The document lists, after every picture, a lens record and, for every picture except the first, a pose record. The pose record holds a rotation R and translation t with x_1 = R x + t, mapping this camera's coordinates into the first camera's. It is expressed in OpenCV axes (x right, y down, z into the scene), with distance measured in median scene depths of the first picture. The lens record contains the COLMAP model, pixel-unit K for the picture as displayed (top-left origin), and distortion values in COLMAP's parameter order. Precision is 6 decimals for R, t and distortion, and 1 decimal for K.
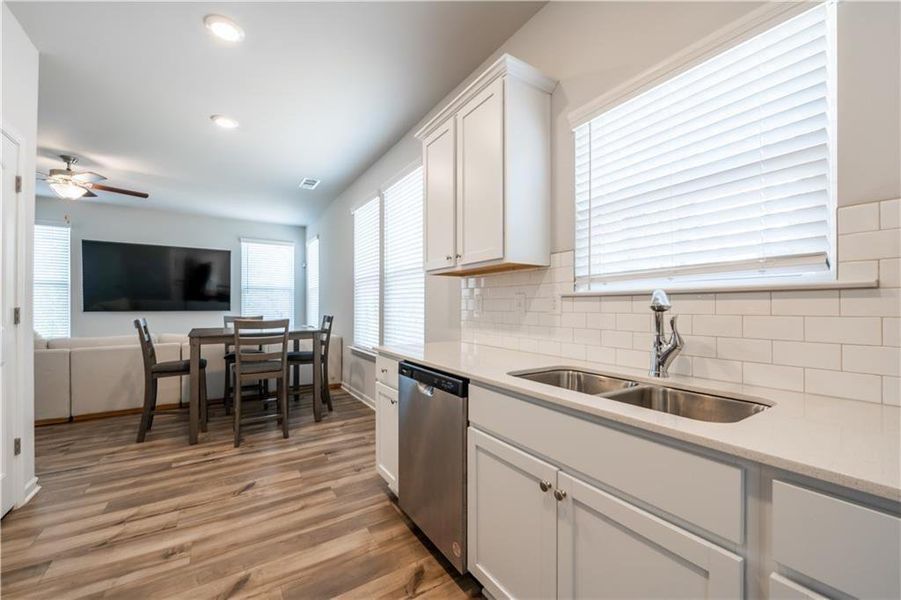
lens RADIAL K [[346.4, 0, 451.7], [0, 346.4, 305.6], [0, 0, 1]] dist [-0.001333, -0.003048]
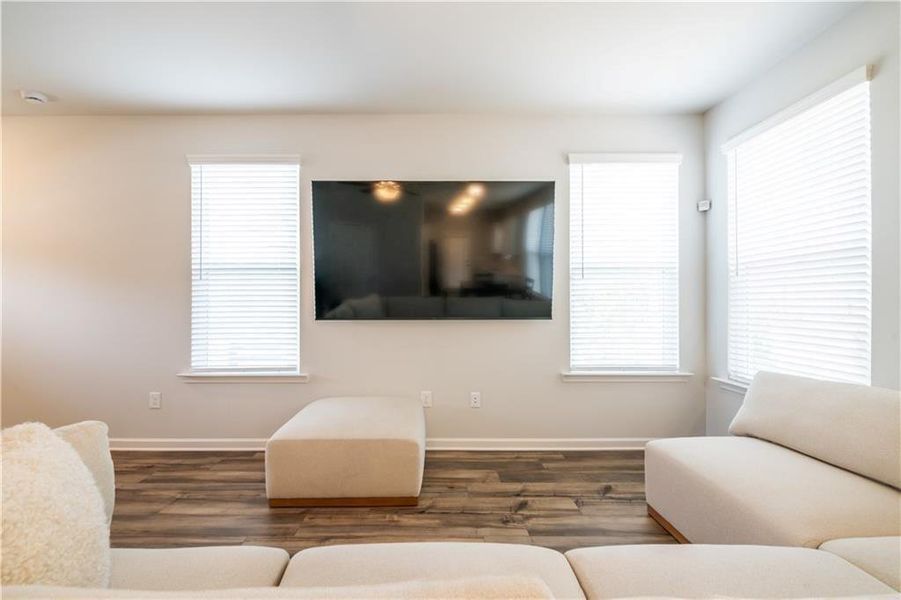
lens RADIAL K [[356.0, 0, 436.2], [0, 356.0, 300.0], [0, 0, 1]] dist [-0.000897, -0.000398]
pose [[0.830812, -0.003495, -0.556543, -0.687096], [0.001741, 0.999992, -0.003680, -0.011149], [0.556551, 0.002089, 0.830811, 0.728011]]
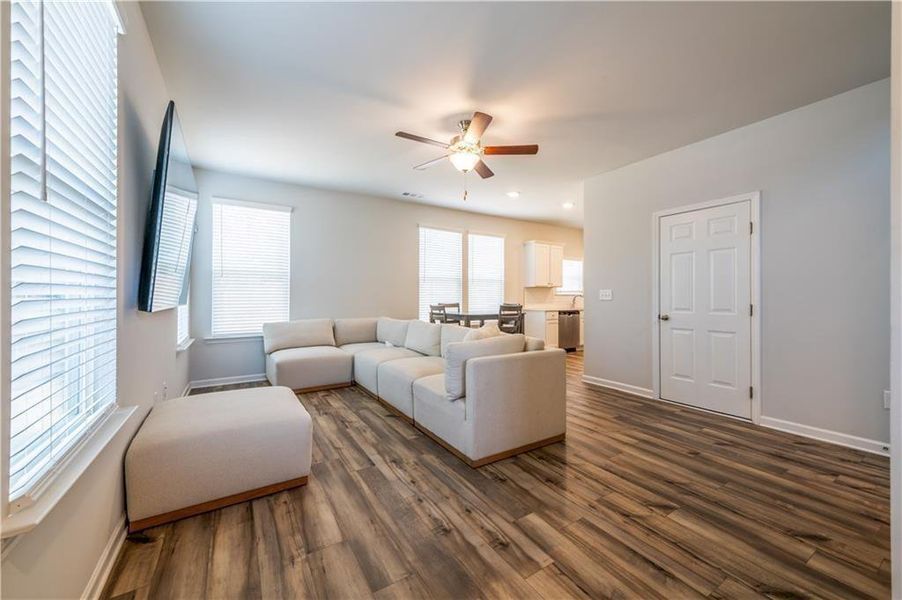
lens RADIAL K [[347.6, 0, 448.3], [0, 347.6, 294.2], [0, 0, 1]] dist [0.013895, -0.000117]
pose [[0.049845, 0.008607, 0.998720, -1.549579], [-0.004553, 0.999954, -0.008390, 0.003145], [-0.998747, -0.004129, 0.049882, 0.778066]]
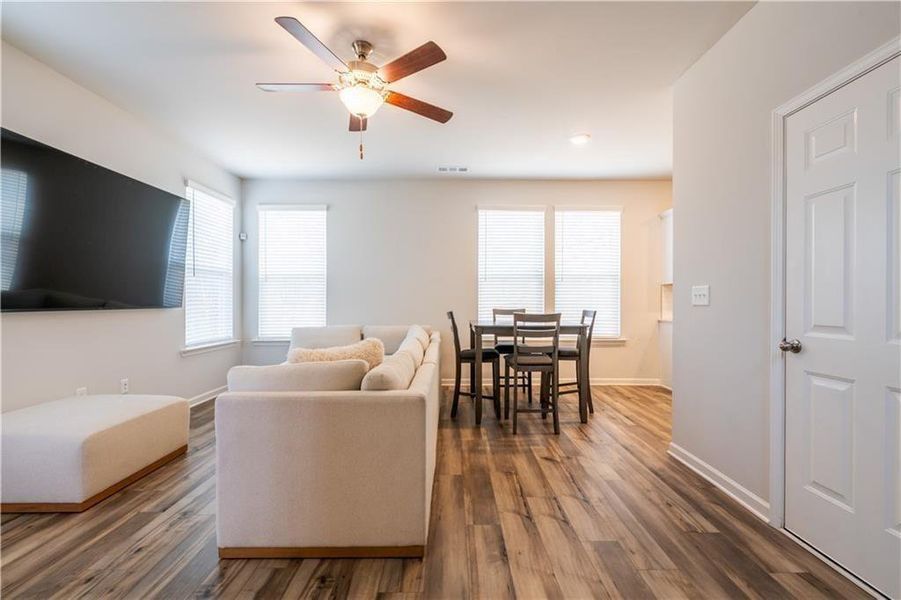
lens RADIAL K [[392.8, 0, 450.5], [0, 392.8, 300.0], [0, 0, 1]] dist [0.000697, -0.001052]
pose [[0.562040, 0.003131, 0.827104, -1.239884], [-0.003074, 0.999994, -0.001697, 0.003581], [-0.827105, -0.001588, 0.562046, 0.385855]]
